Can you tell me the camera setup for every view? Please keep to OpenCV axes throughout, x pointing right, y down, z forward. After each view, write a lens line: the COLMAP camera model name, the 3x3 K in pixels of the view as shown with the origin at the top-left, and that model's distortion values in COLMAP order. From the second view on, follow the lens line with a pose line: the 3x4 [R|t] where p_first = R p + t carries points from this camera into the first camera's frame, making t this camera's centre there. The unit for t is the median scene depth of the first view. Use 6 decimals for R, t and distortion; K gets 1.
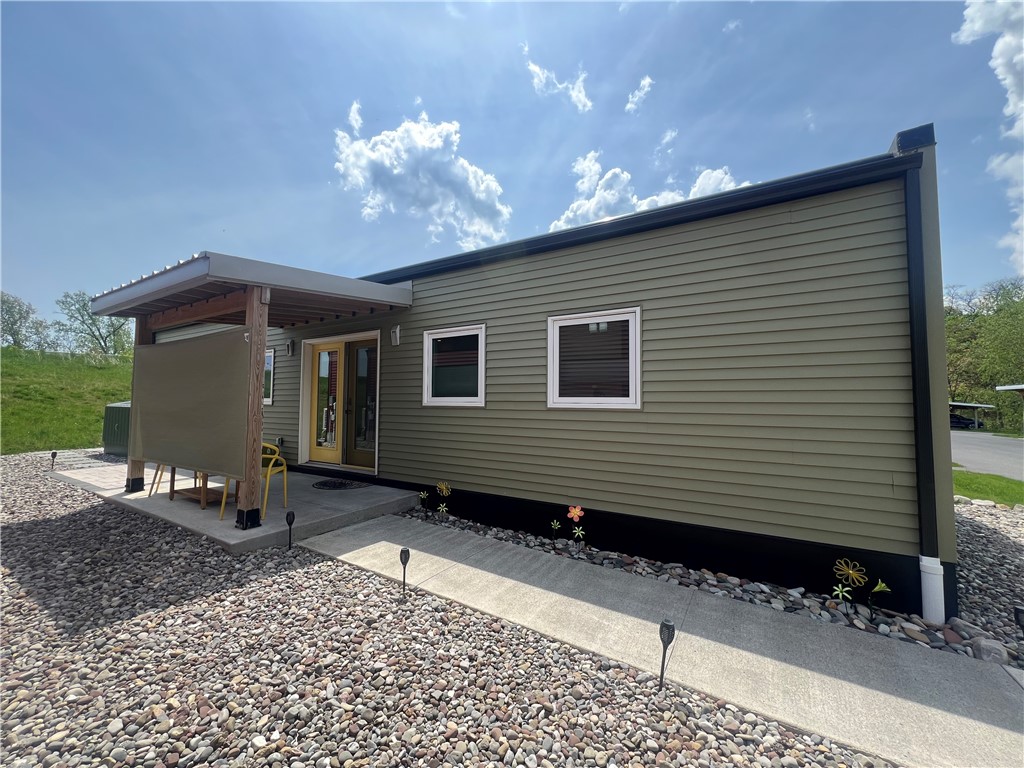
lens RADIAL K [[409.2, 0, 507.8], [0, 409.2, 386.5], [0, 0, 1]] dist [-0.001897, 0.000700]
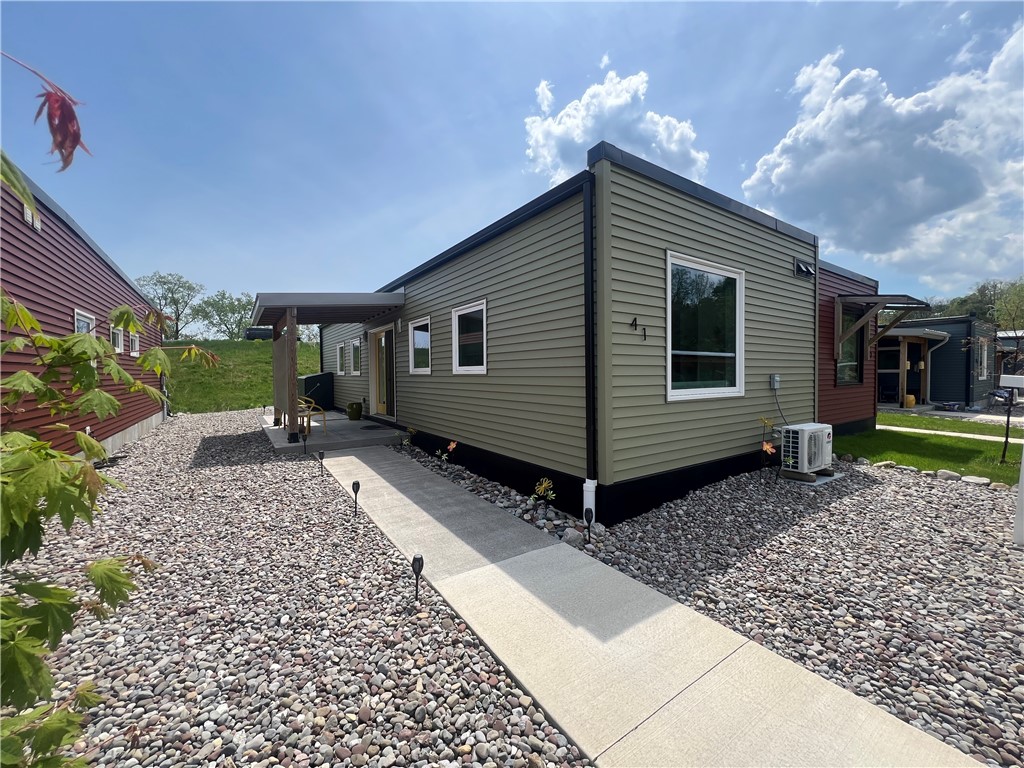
lens RADIAL K [[409.2, 0, 511.1], [0, 409.2, 382.4], [0, 0, 1]] dist [-0.001897, 0.000700]
pose [[0.904027, -0.006805, -0.427421, 0.979390], [0.030578, 0.998341, 0.048779, 0.021076], [0.426380, -0.057168, 0.902736, -0.211170]]
